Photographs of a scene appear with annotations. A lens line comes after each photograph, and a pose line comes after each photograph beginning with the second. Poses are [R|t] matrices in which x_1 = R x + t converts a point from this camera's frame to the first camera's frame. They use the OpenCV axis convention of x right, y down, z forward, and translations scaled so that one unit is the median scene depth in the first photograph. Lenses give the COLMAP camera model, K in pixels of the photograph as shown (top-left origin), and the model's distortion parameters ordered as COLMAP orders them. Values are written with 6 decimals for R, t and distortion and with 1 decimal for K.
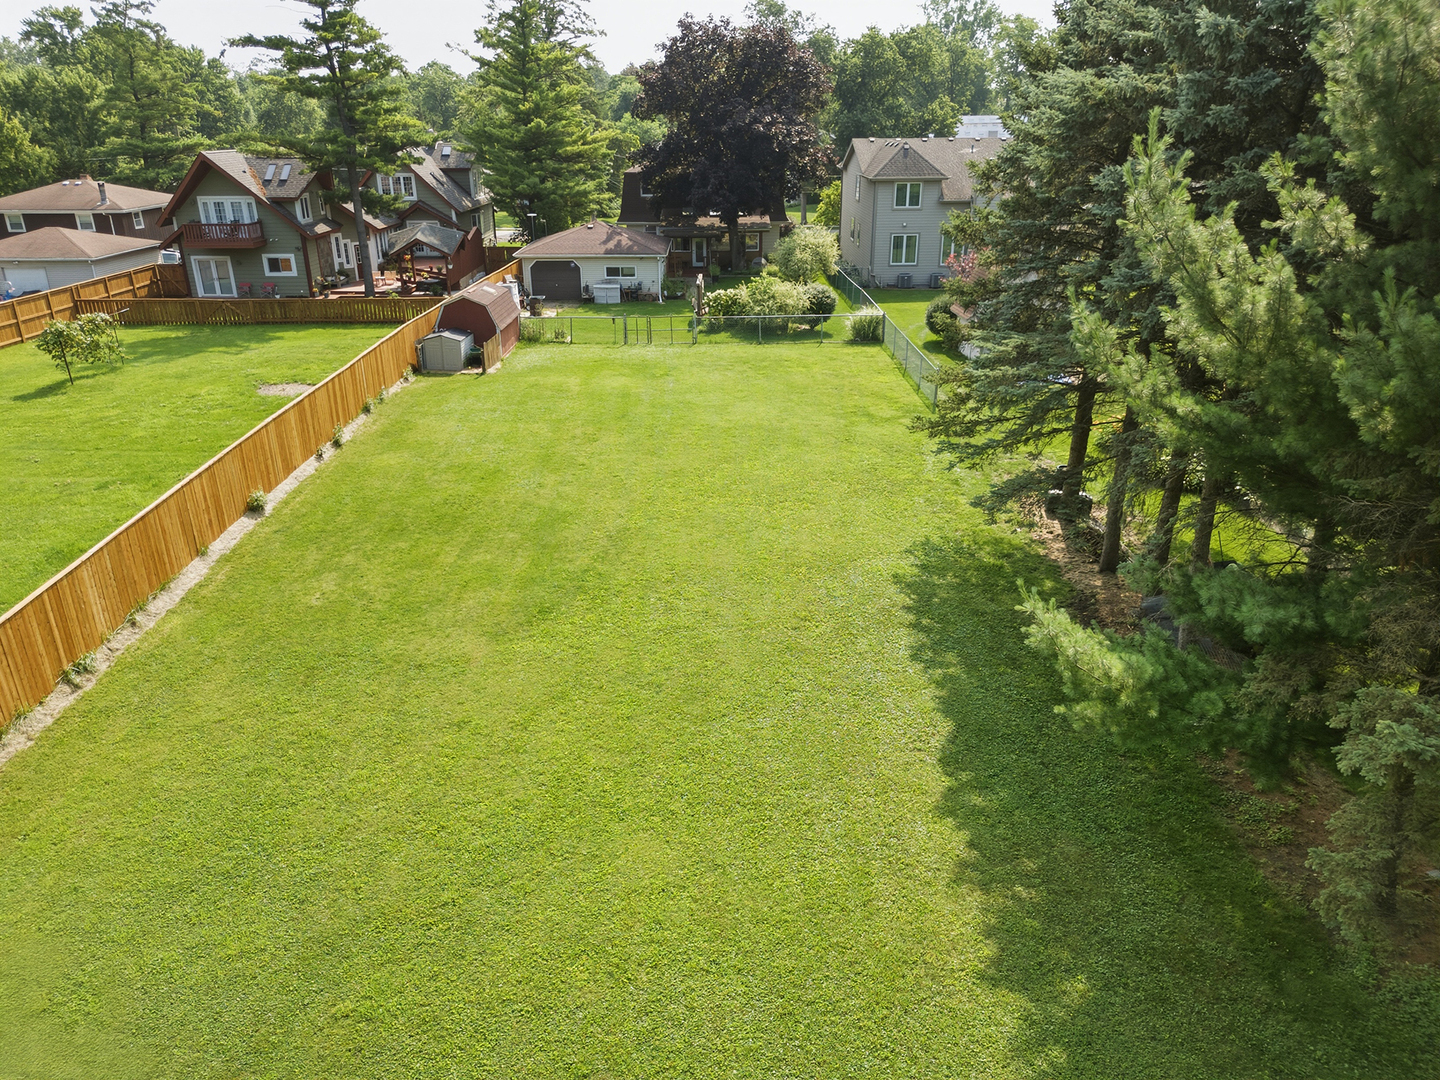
lens RADIAL K [[1009.0, 0, 720.0], [0, 1009.0, 540.0], [0, 0, 1]] dist [0.040734, -0.029033]
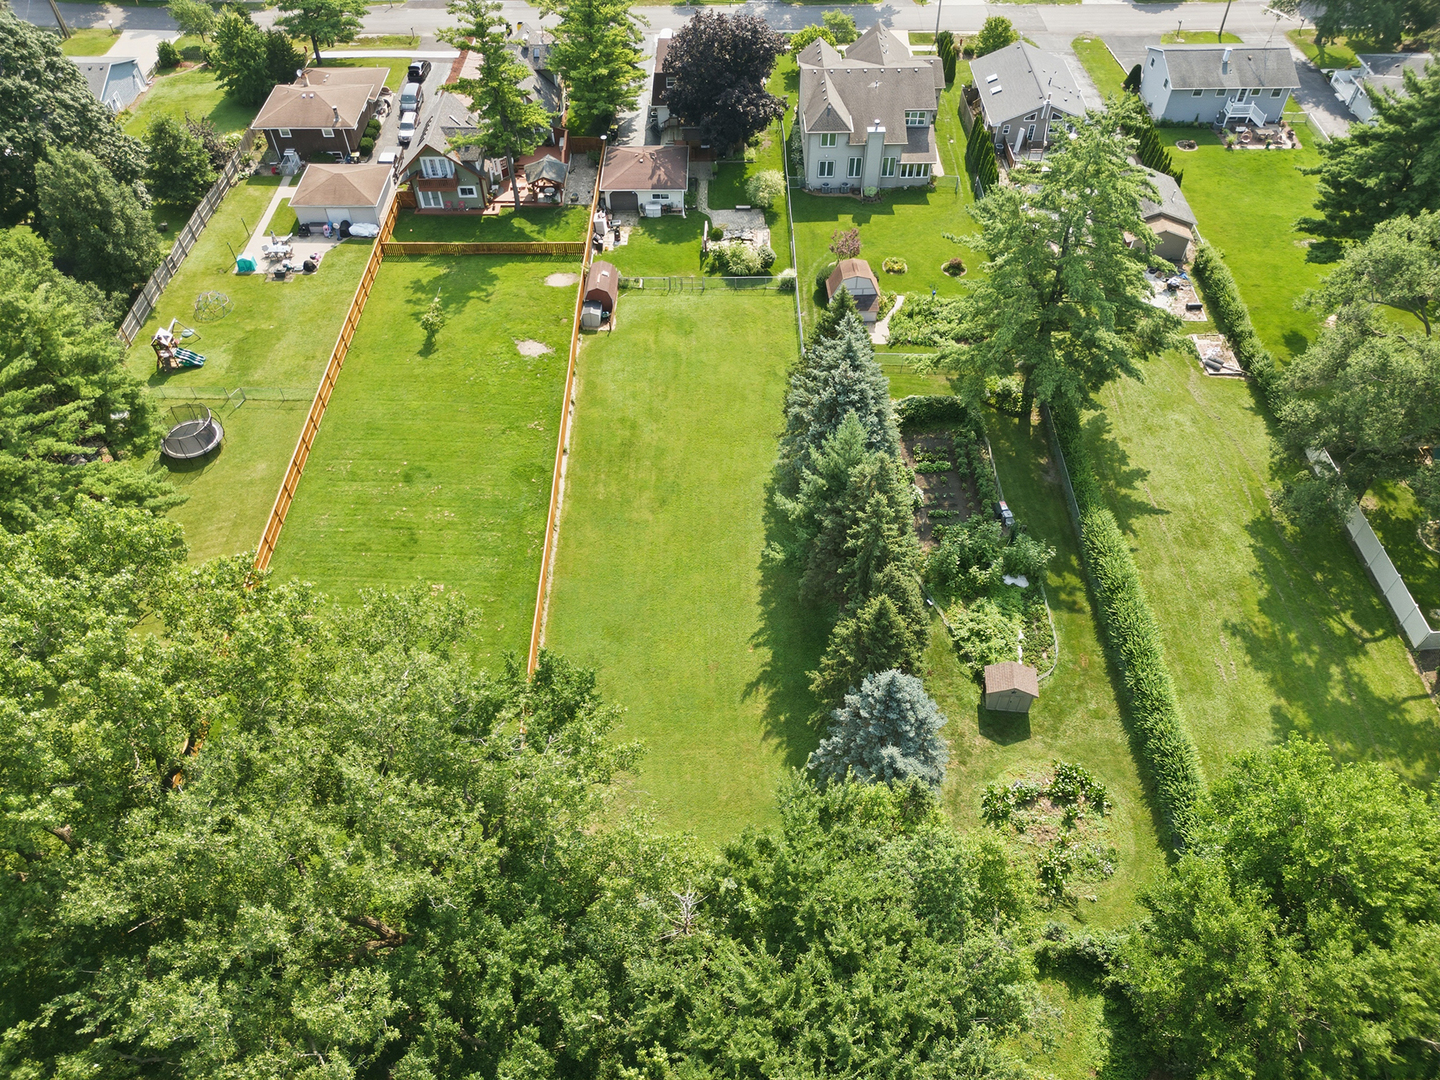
lens RADIAL K [[1058.8, 0, 720.0], [0, 1058.8, 540.0], [0, 0, 1]] dist [0.009274, 0.002137]
pose [[0.999976, 0.004629, -0.005234, 0.017131], [-0.001759, 0.891731, 0.452563, -0.562036], [0.006763, -0.452543, 0.891717, -0.902889]]
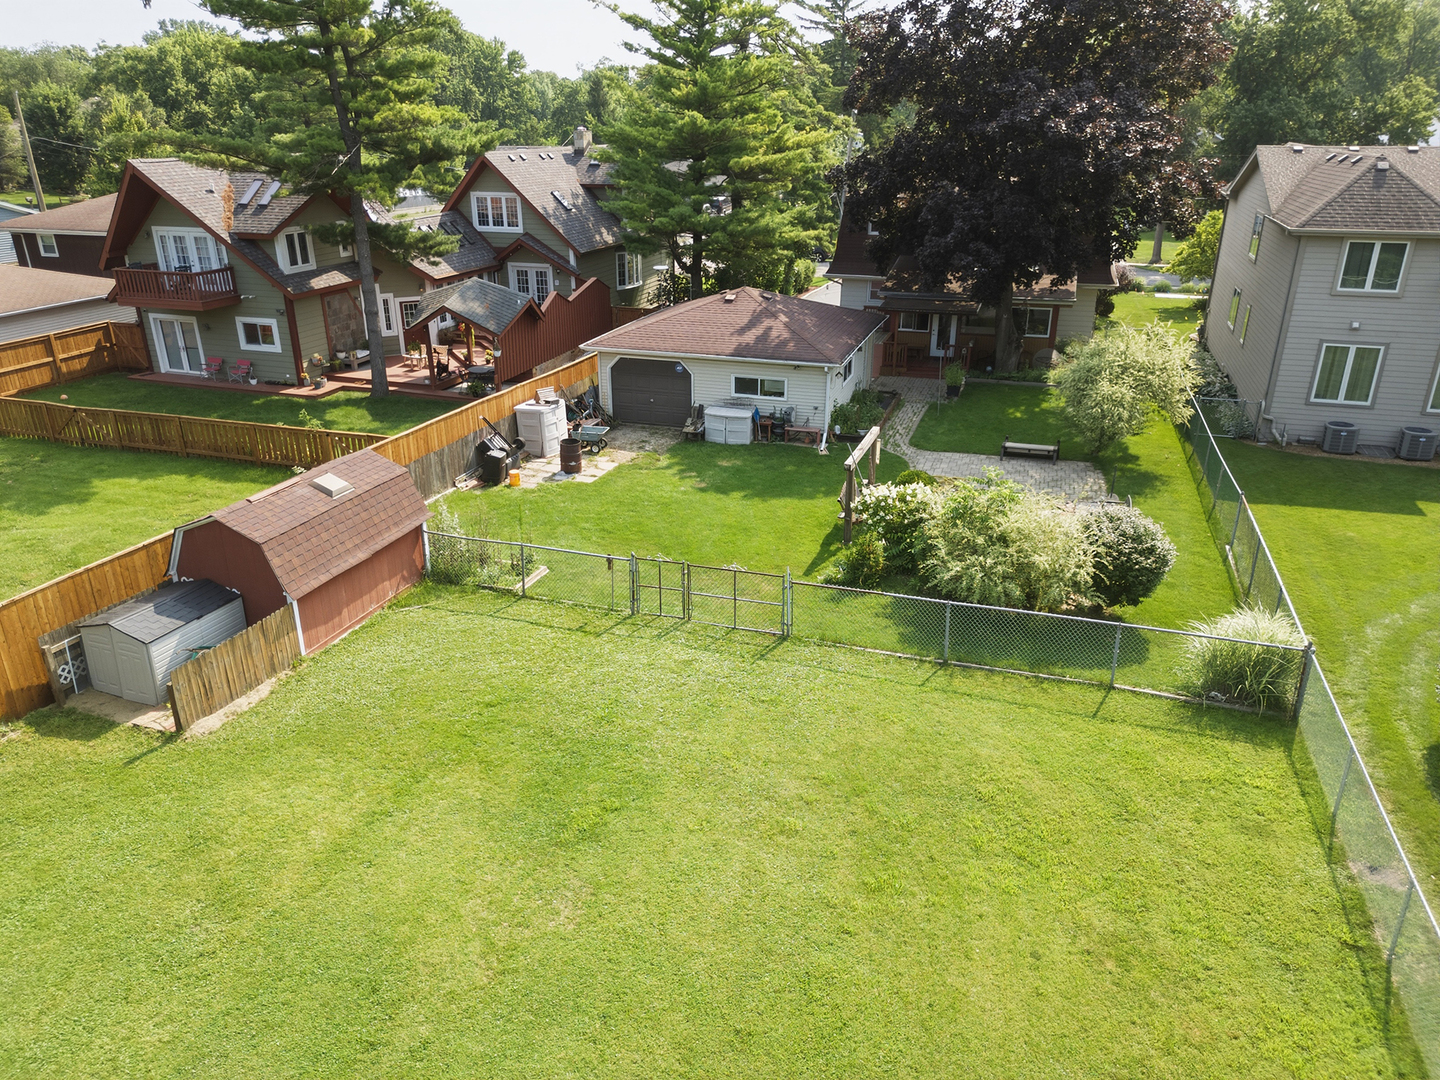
lens RADIAL K [[1009.0, 0, 720.0], [0, 1009.0, 540.0], [0, 0, 1]] dist [0.040734, -0.029033]
pose [[0.948013, 0.125129, -0.292600, 0.052224], [-0.124474, 0.992002, 0.020933, -0.189728], [0.292879, 0.016576, 0.956006, 0.466435]]
